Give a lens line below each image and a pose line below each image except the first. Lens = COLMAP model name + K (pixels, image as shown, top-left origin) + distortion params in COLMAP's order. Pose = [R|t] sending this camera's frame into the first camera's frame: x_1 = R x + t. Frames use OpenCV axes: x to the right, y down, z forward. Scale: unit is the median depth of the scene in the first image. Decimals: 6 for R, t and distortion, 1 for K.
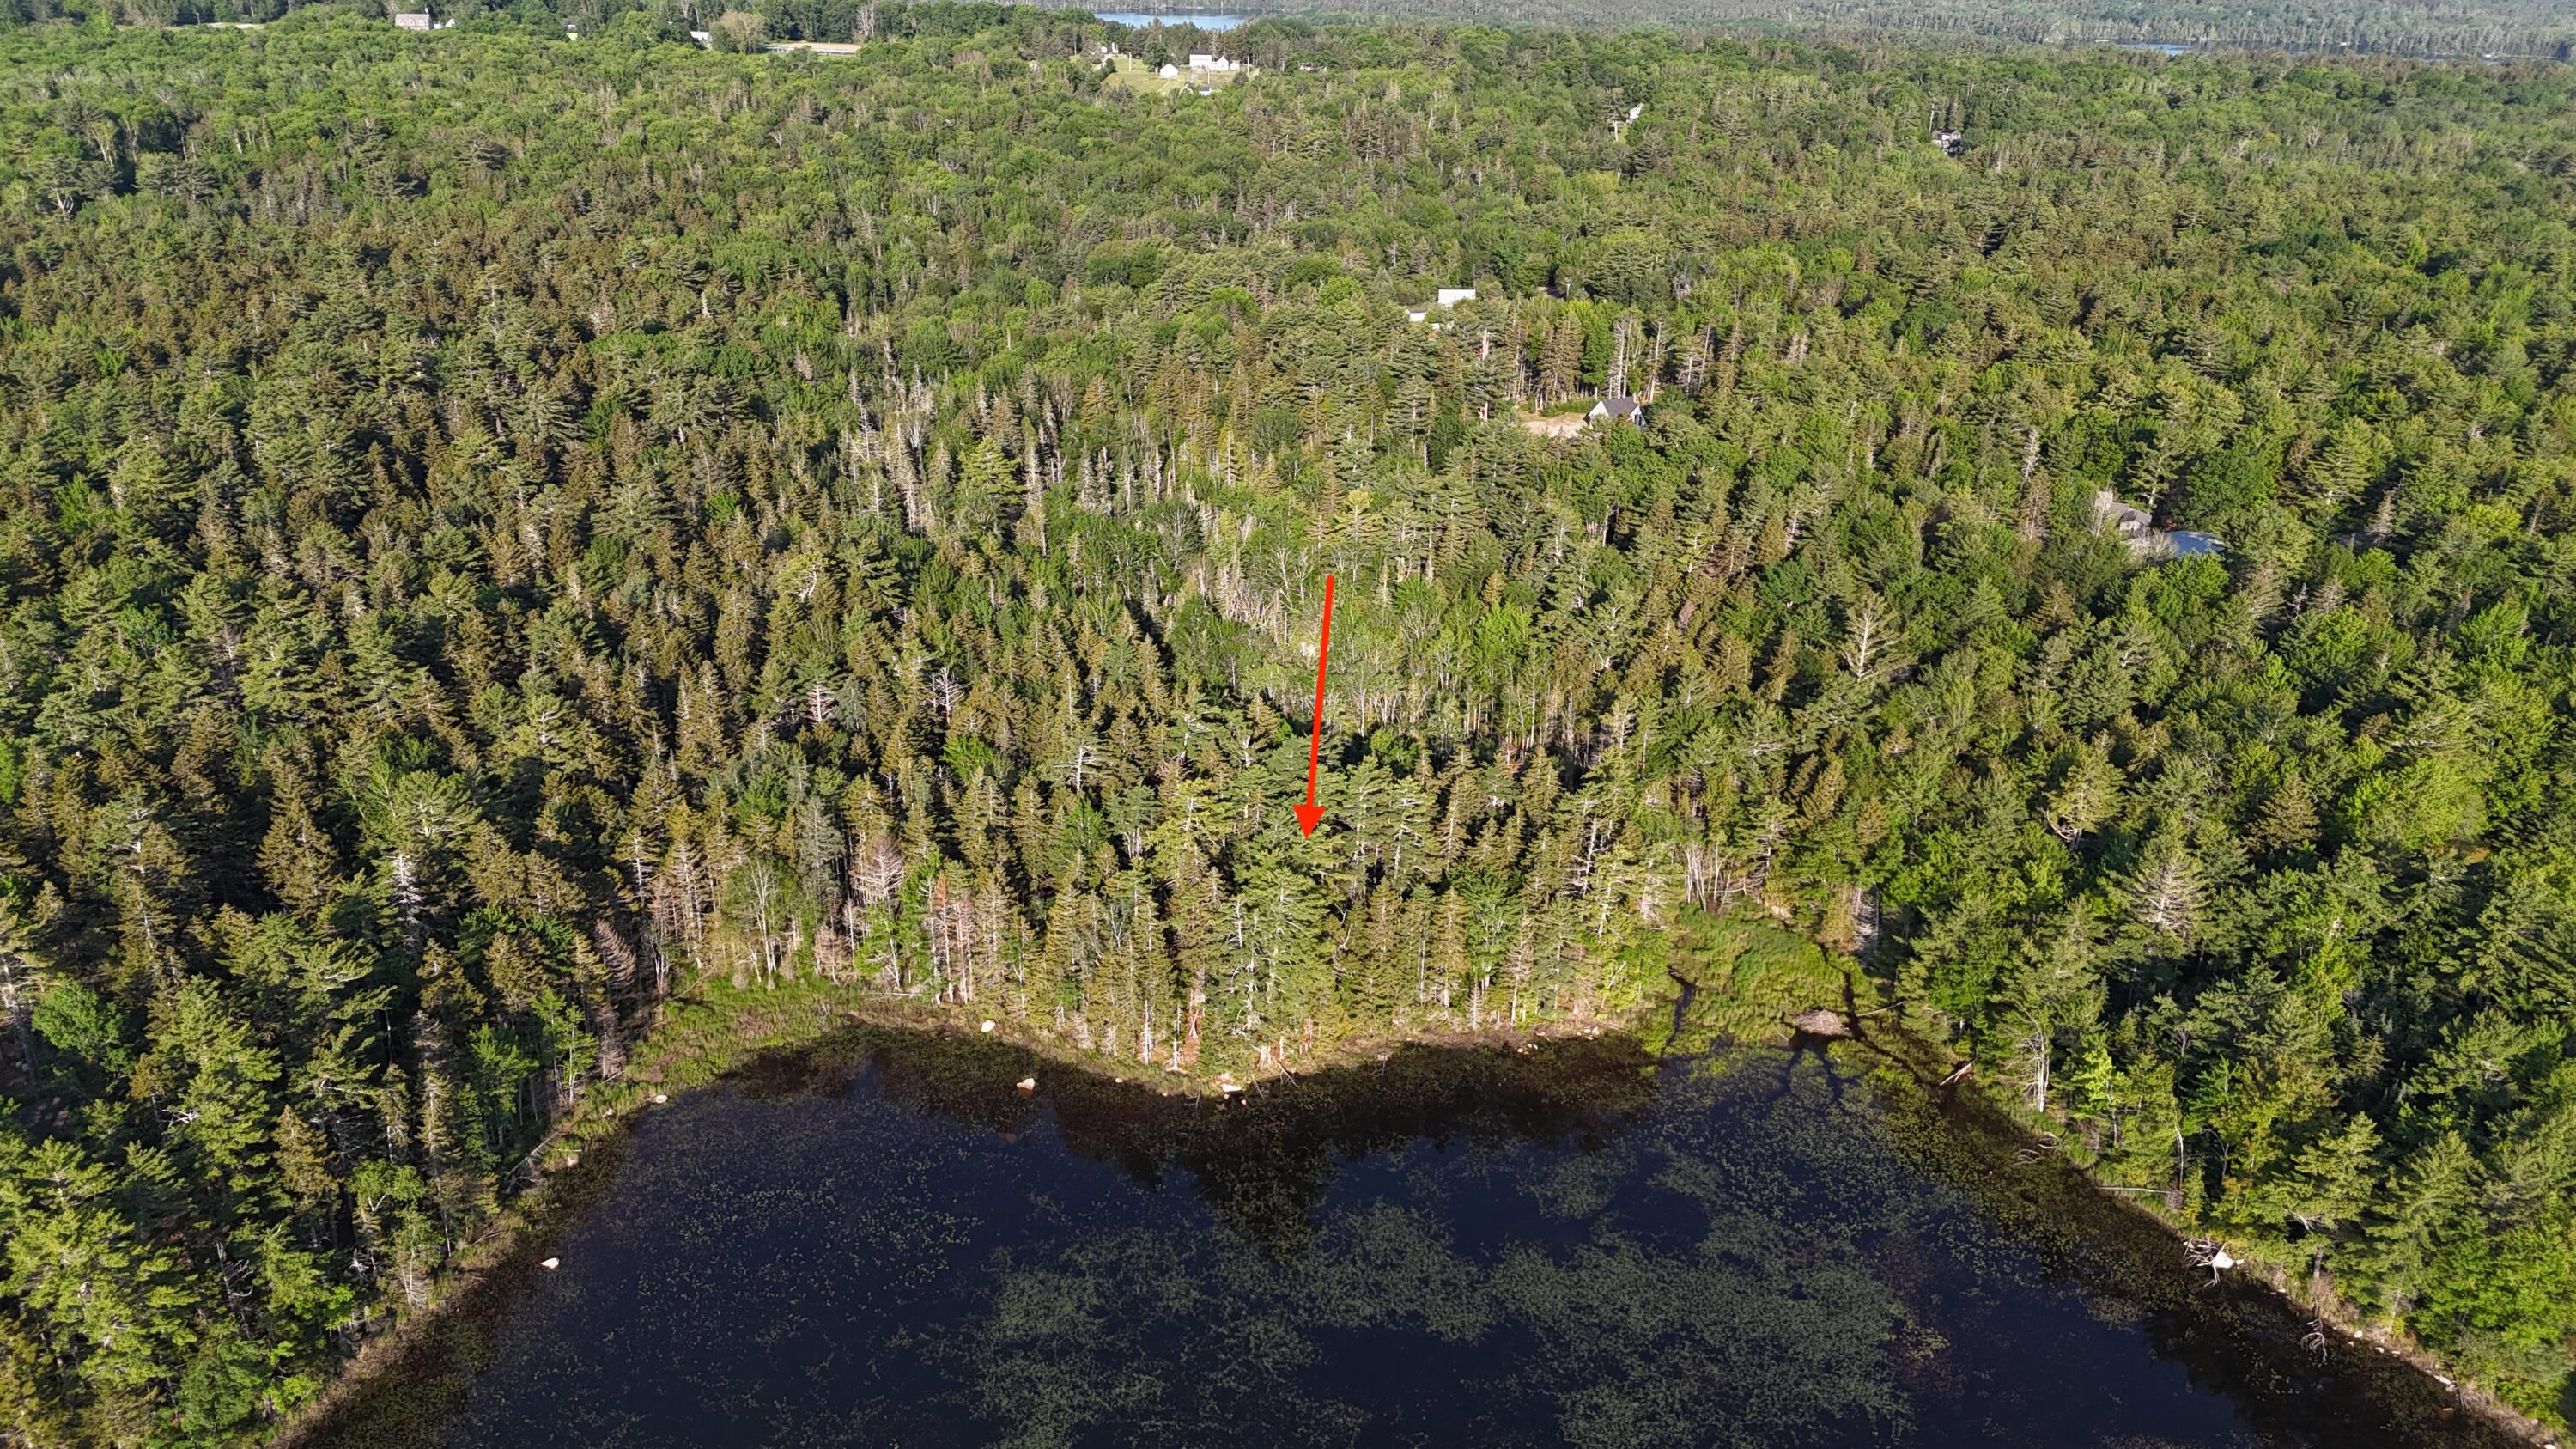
lens RADIAL K [[1896.0, 0, 1296.6], [0, 1896.0, 711.9], [0, 0, 1]] dist [0.079635, -0.085273]
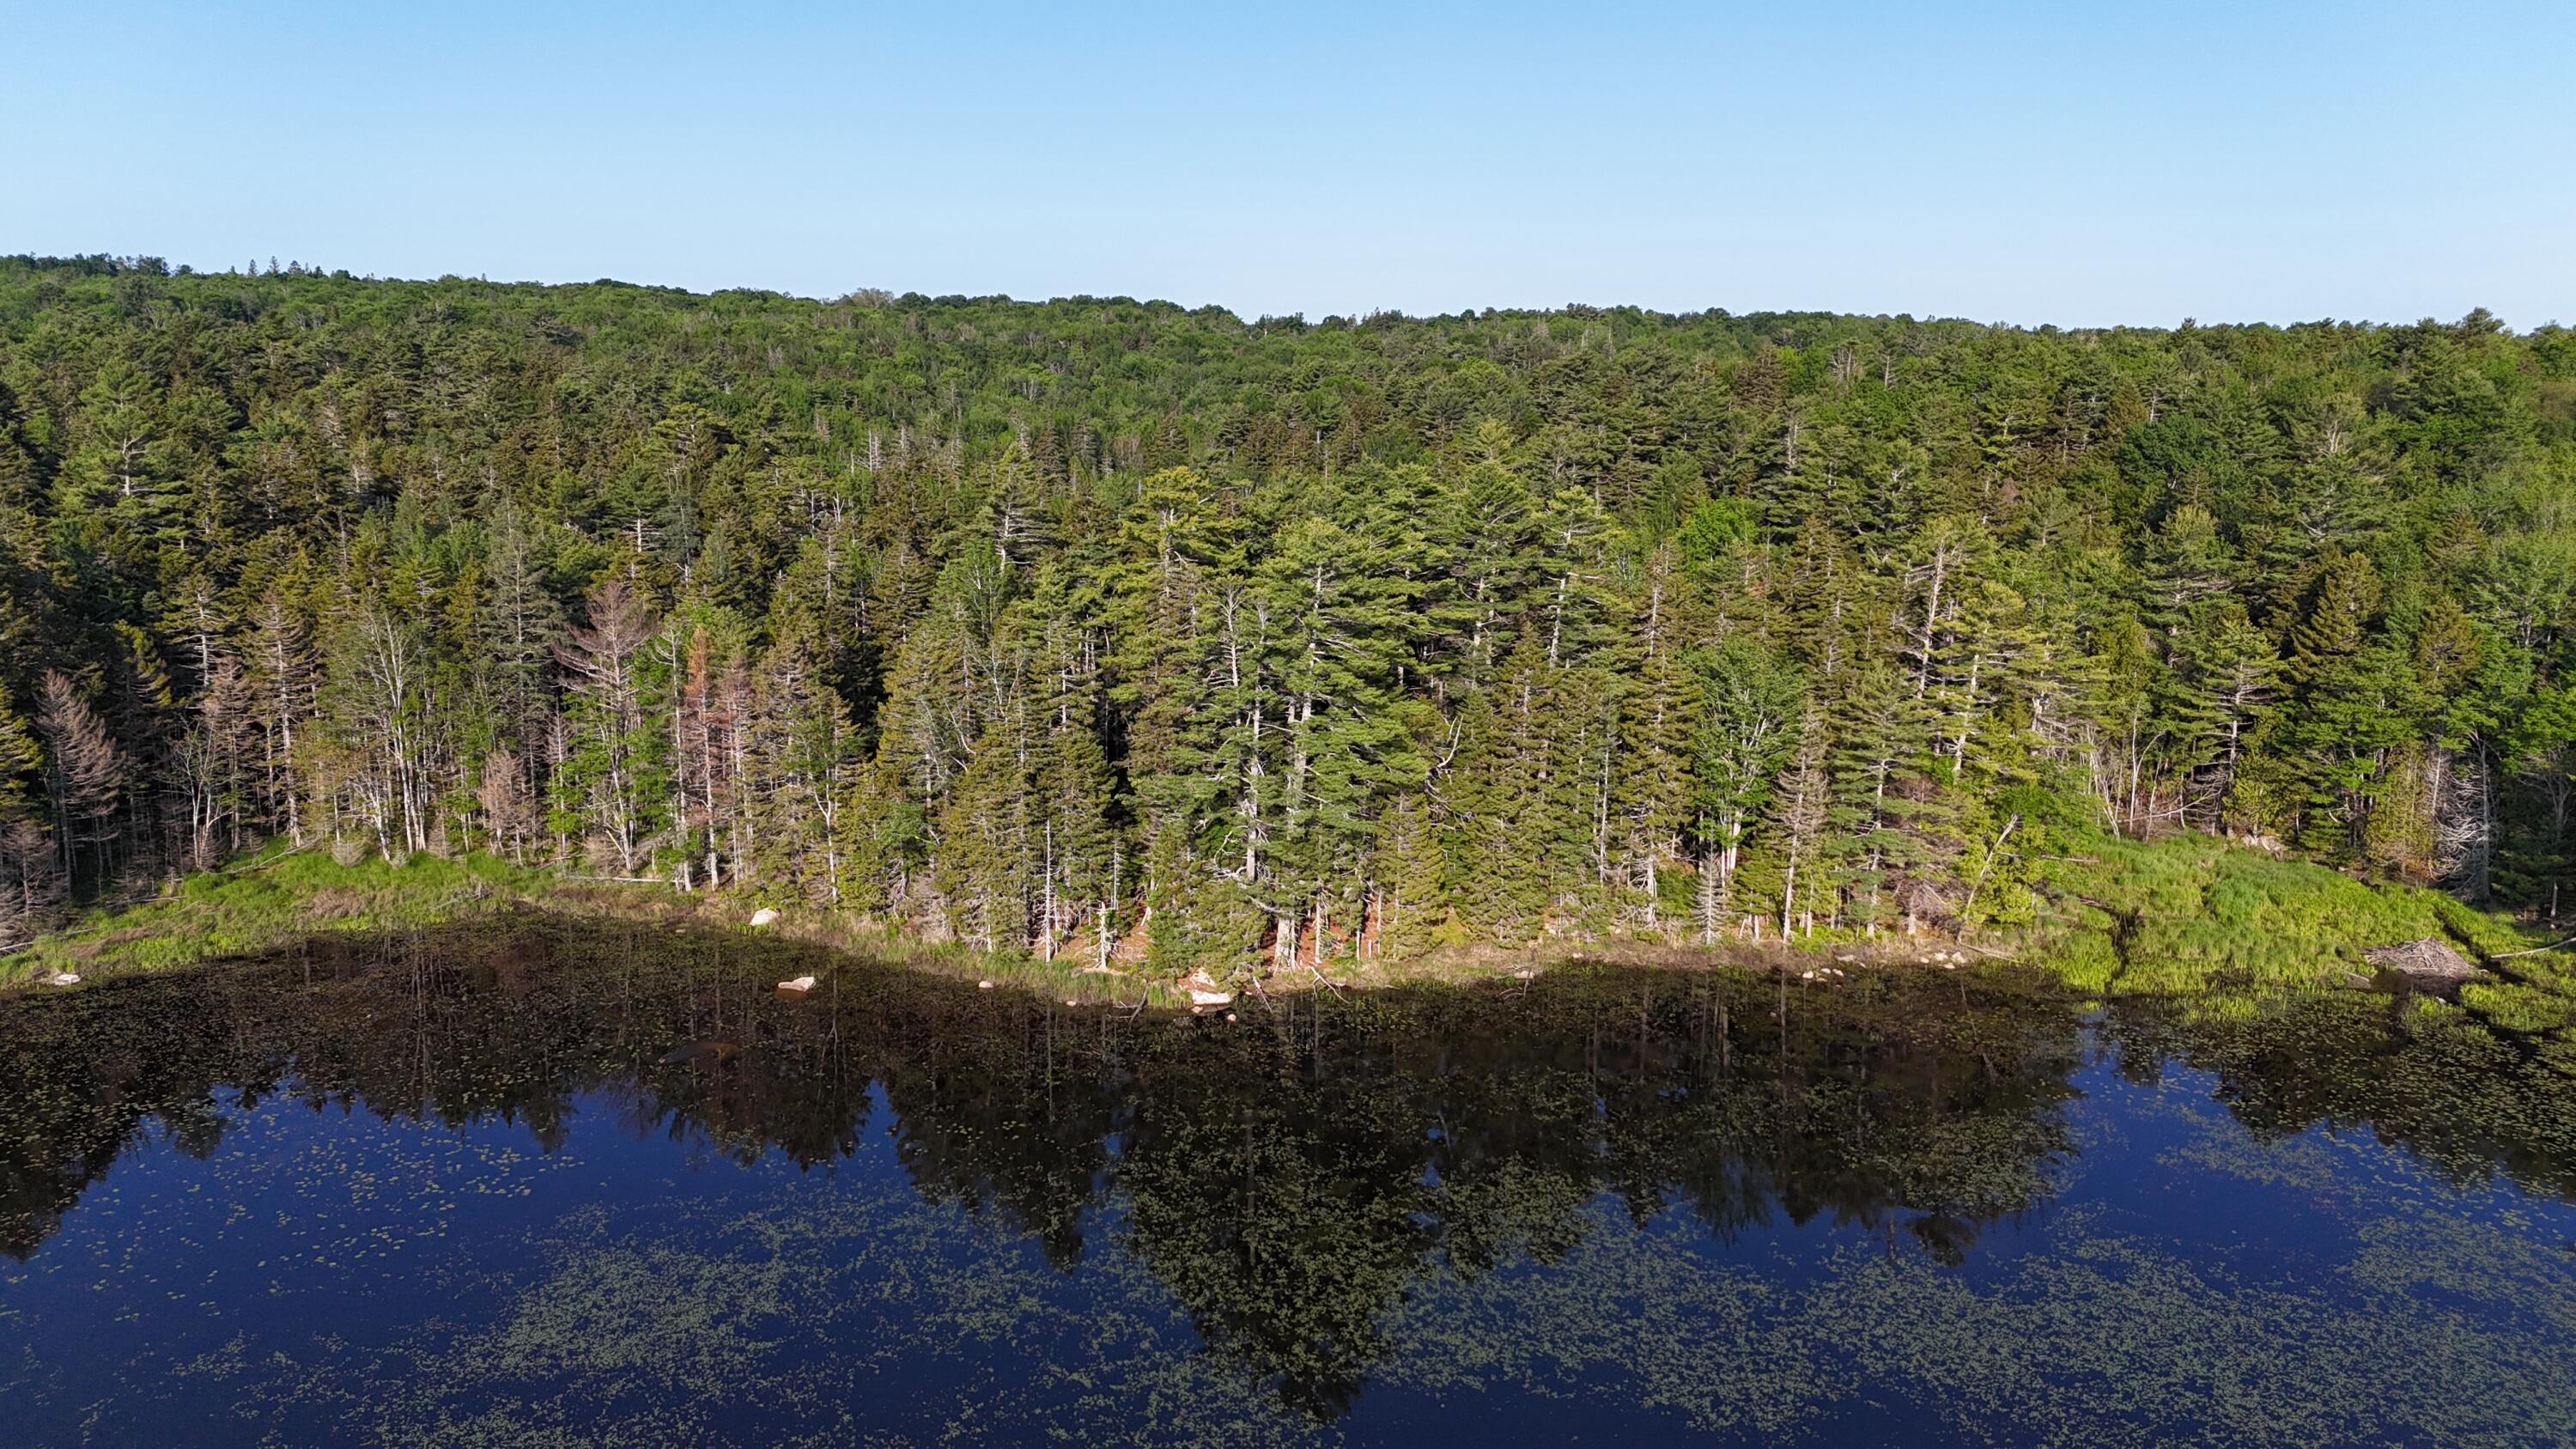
lens RADIAL K [[1896.0, 0, 1296.5], [0, 1896.0, 716.9], [0, 0, 1]] dist [0.079635, -0.085273]
pose [[0.996870, 0.012981, -0.077990, 0.023368], [-0.029420, 0.976497, -0.213514, 0.218901], [0.073385, 0.215140, 0.973822, 0.489058]]
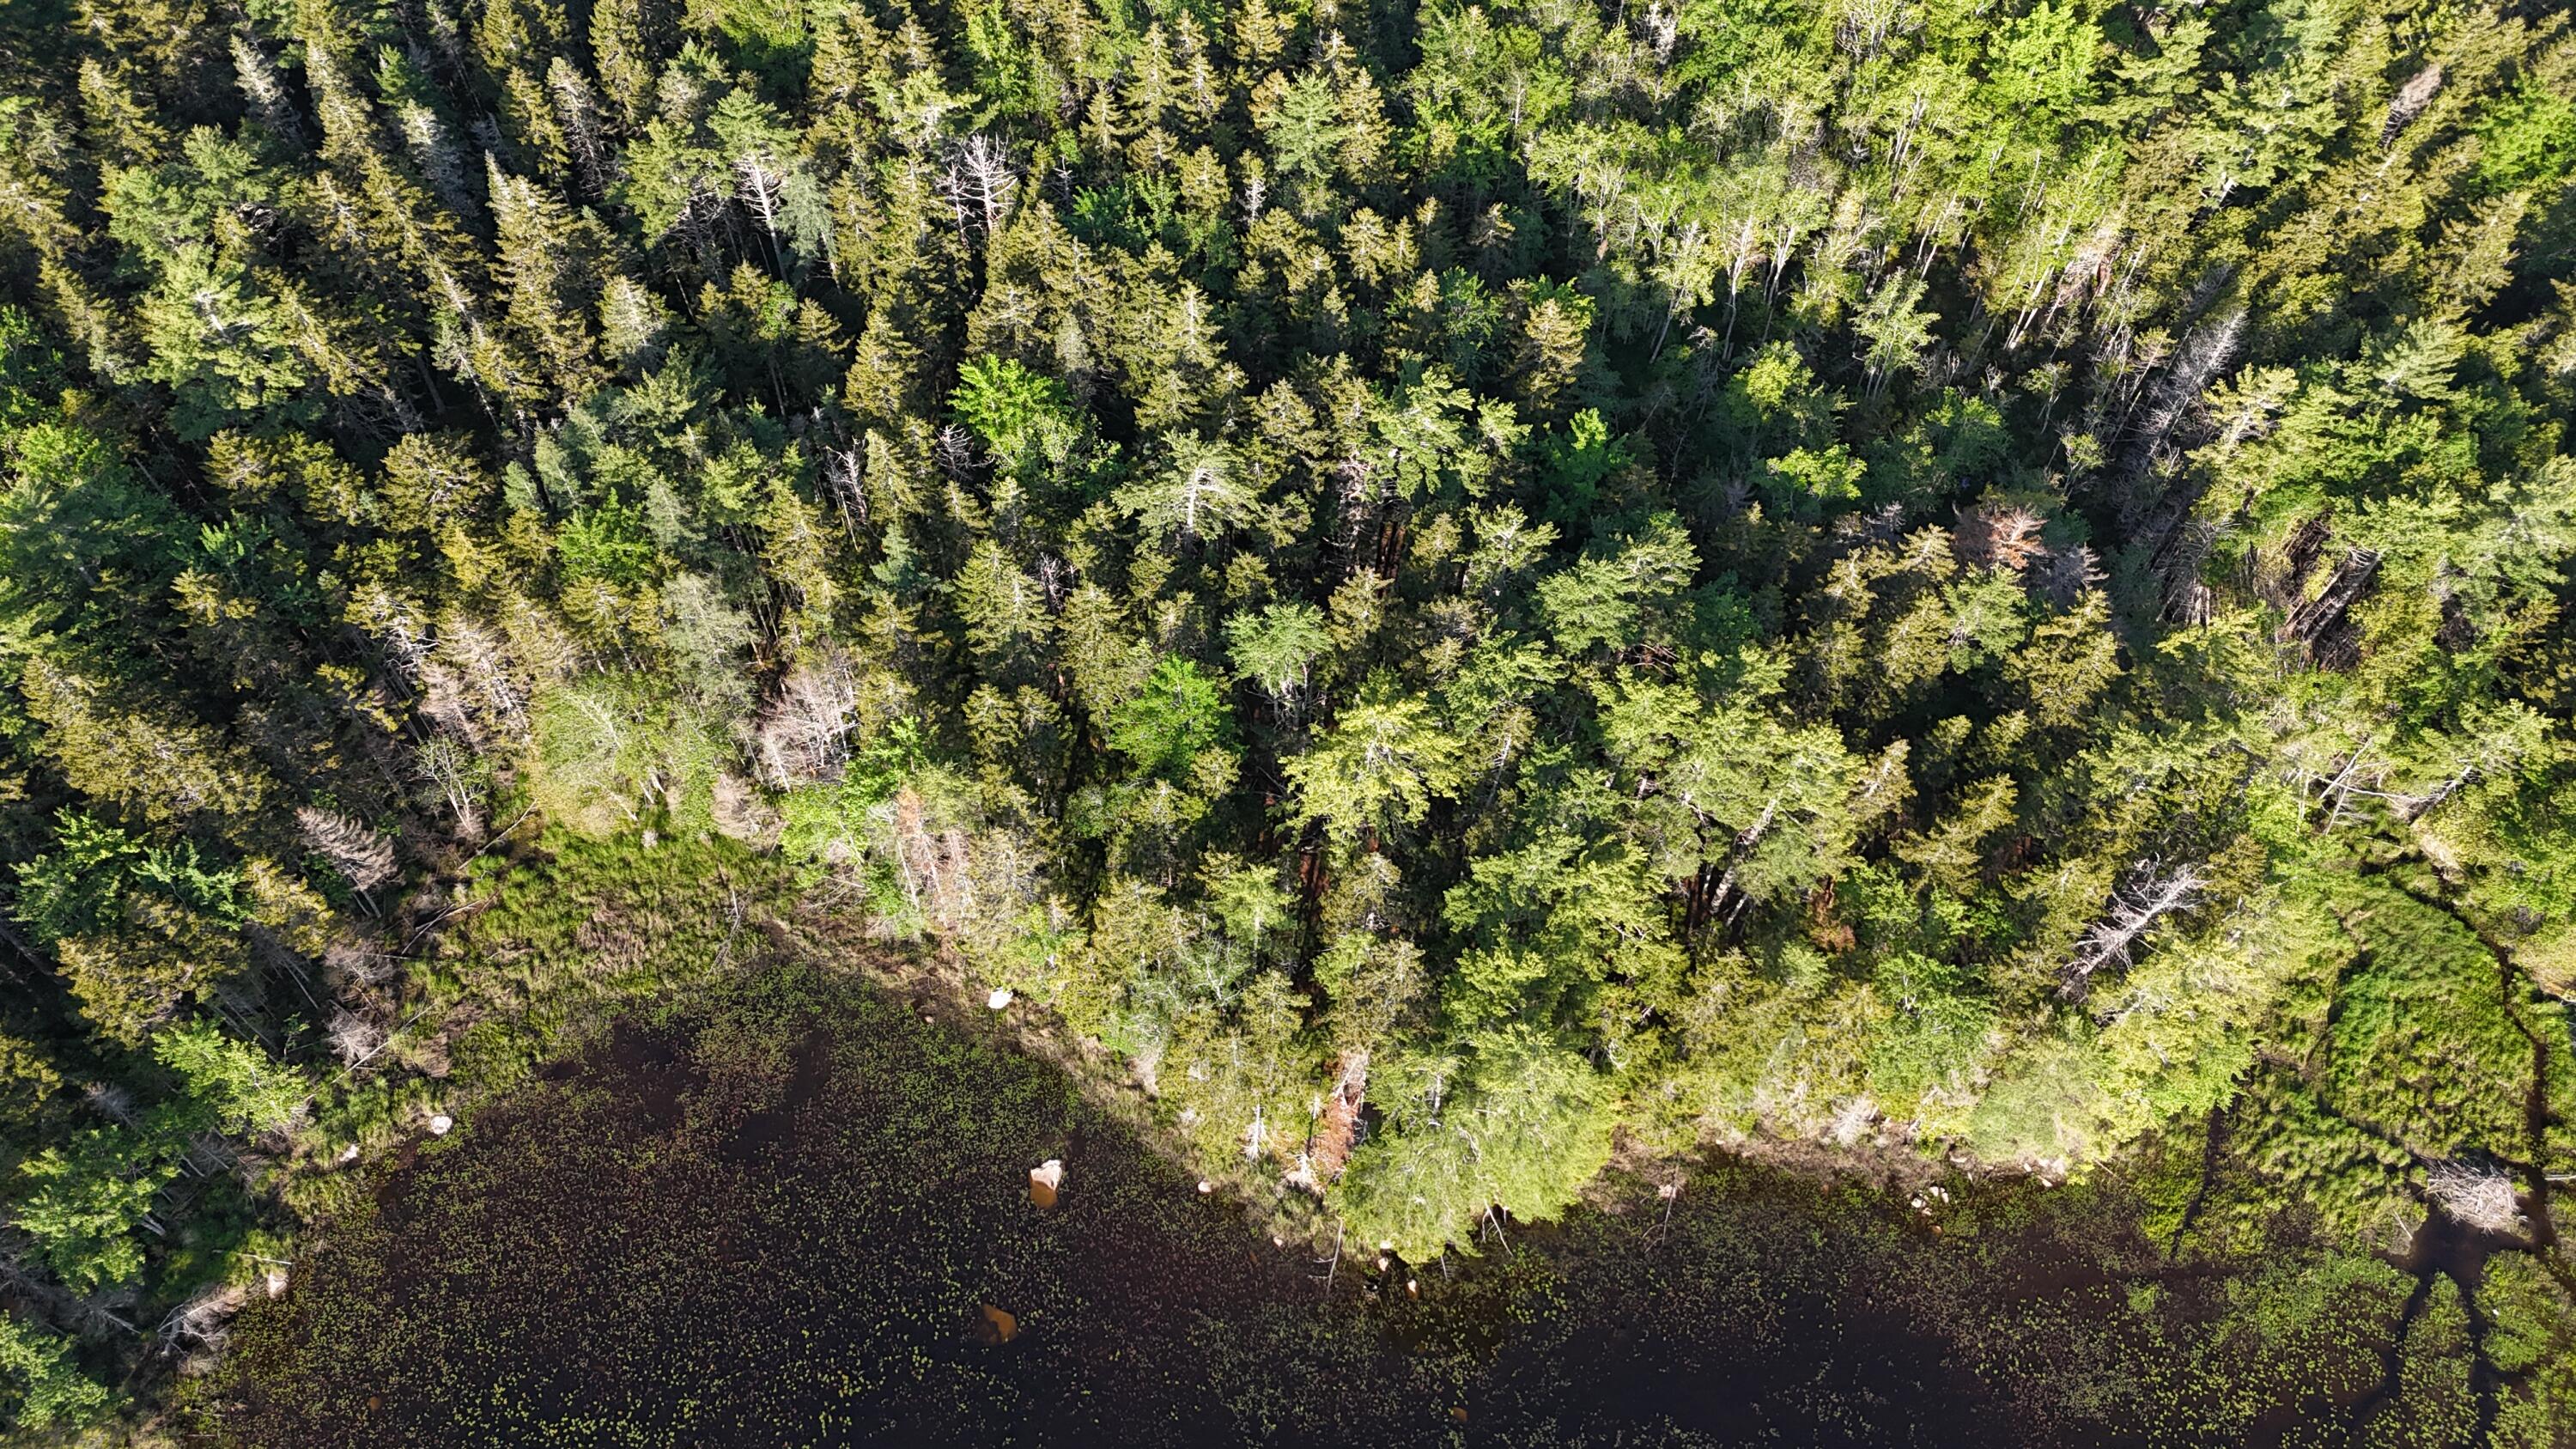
lens RADIAL K [[1896.0, 0, 1295.3], [0, 1896.0, 729.3], [0, 0, 1]] dist [0.079635, -0.085273]
pose [[0.987324, 0.141529, -0.071835, -0.042190], [-0.076477, 0.820816, 0.566049, -0.240624], [0.139075, -0.553381, 0.821236, 0.578090]]
